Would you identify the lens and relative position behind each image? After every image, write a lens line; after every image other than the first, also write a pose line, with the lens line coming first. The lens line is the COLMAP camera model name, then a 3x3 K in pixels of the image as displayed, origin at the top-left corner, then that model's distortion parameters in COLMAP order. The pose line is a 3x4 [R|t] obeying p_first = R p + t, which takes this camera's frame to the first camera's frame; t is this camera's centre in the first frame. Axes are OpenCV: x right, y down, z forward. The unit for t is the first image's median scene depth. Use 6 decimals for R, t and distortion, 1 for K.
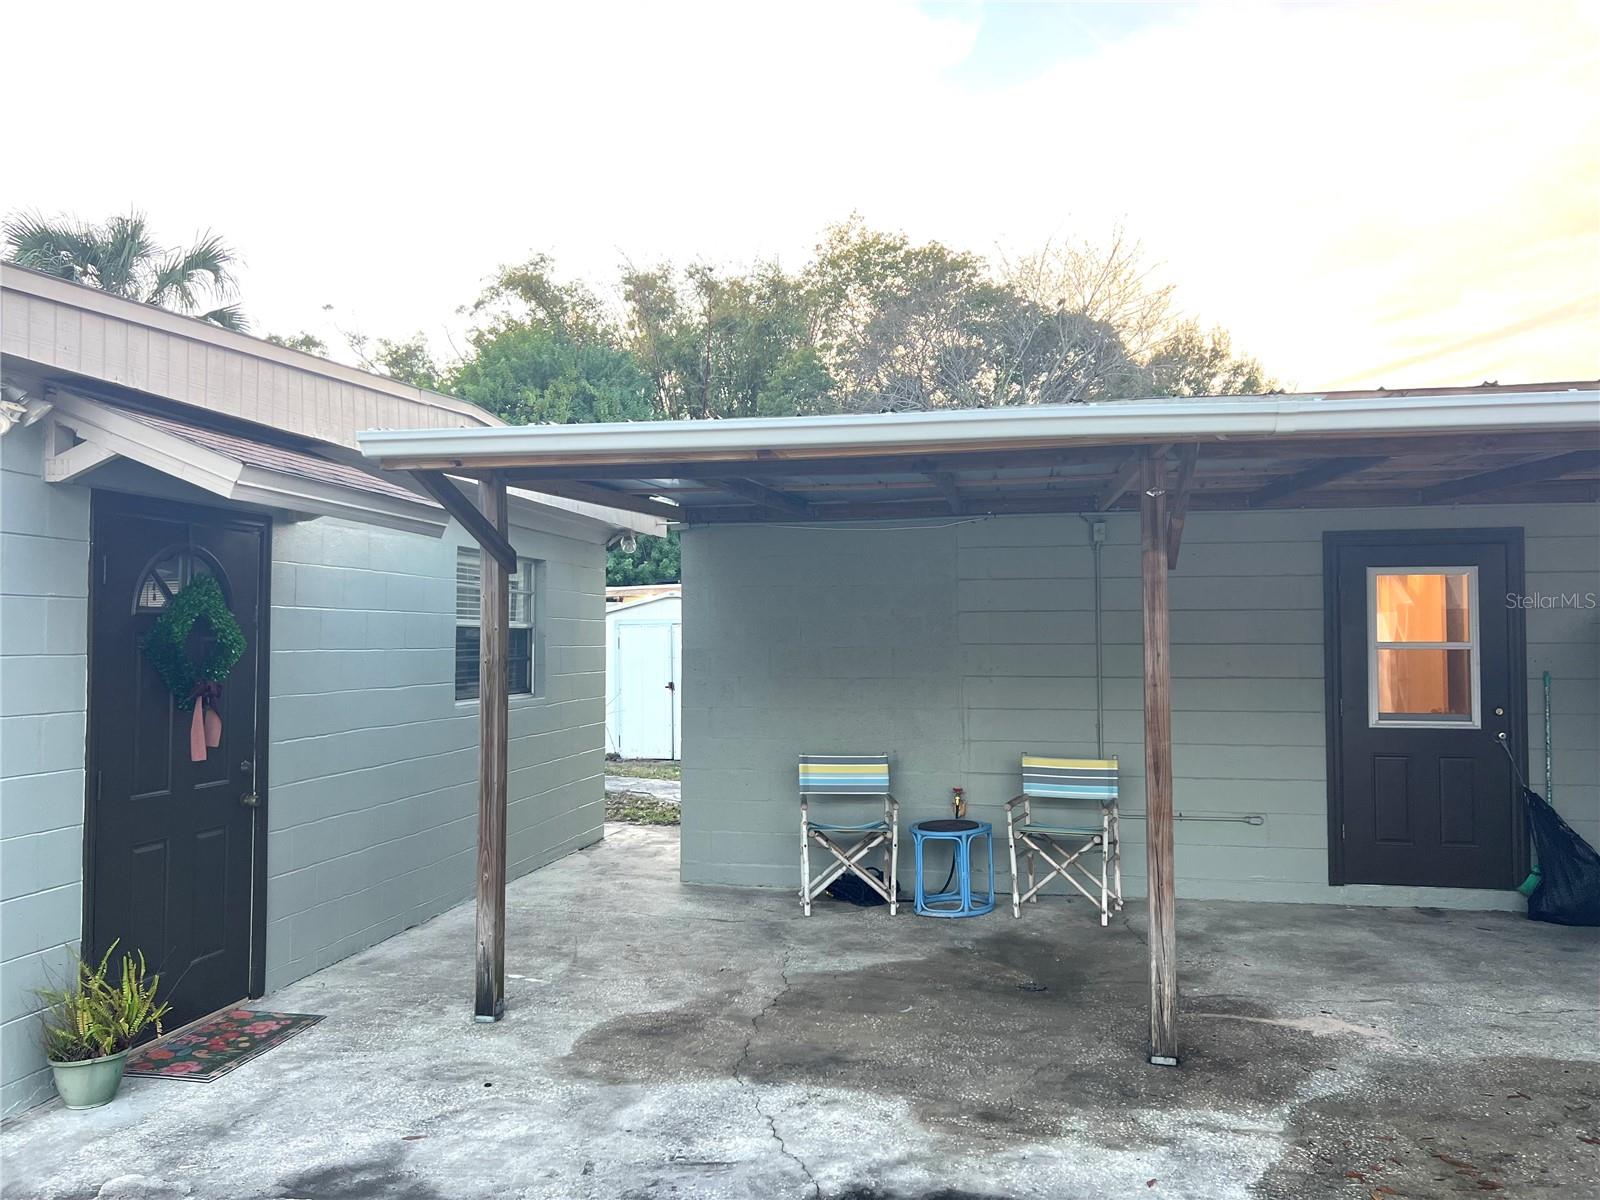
lens RADIAL K [[1220.8, 0, 801.4], [0, 1220.8, 599.7], [0, 0, 1]] dist [-0.005291, -0.005567]
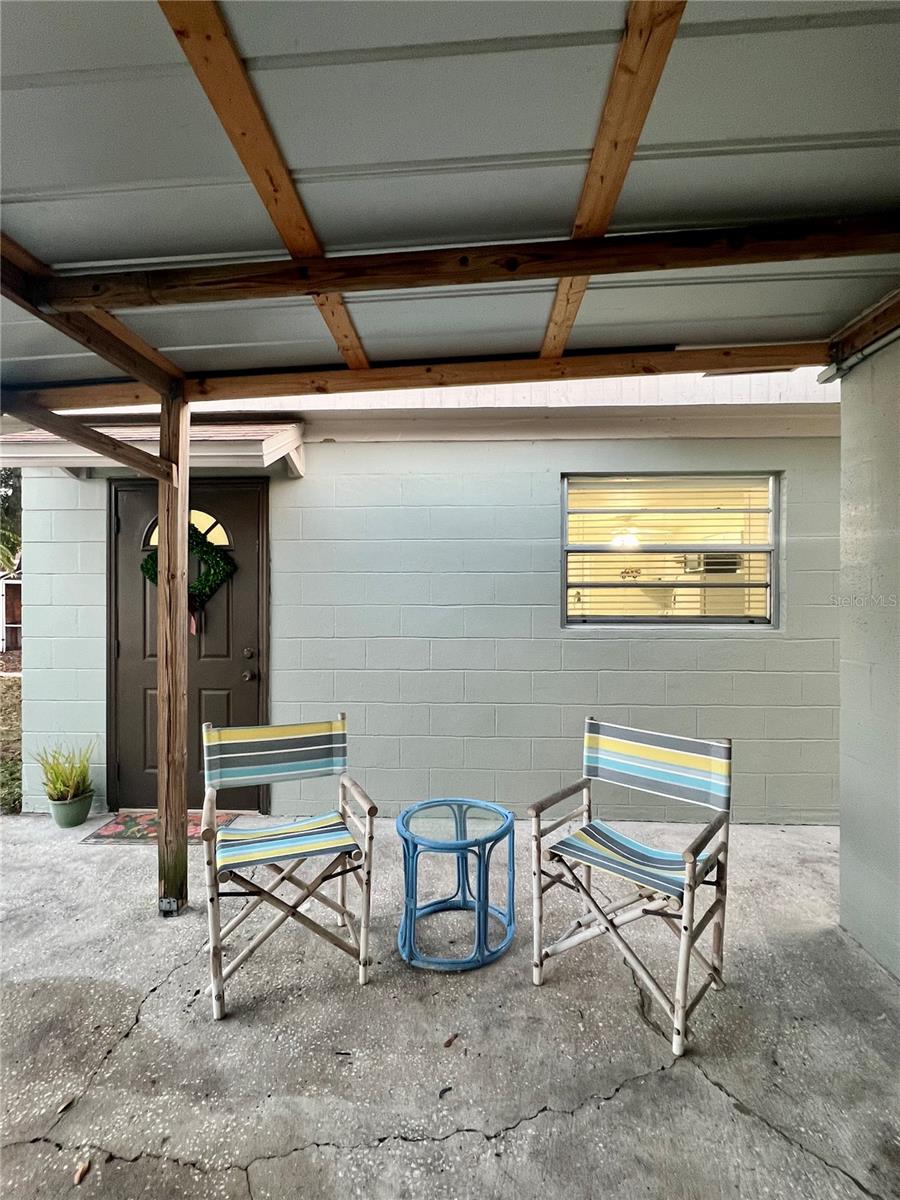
lens RADIAL K [[596.2, 0, 449.6], [0, 596.2, 596.2], [0, 0, 1]] dist [-0.000472, -0.000248]
pose [[0.131690, 0.012987, -0.991206, 0.337148], [0.034561, 0.999246, 0.017684, 0.077046], [0.990688, -0.036586, 0.131142, 1.371009]]
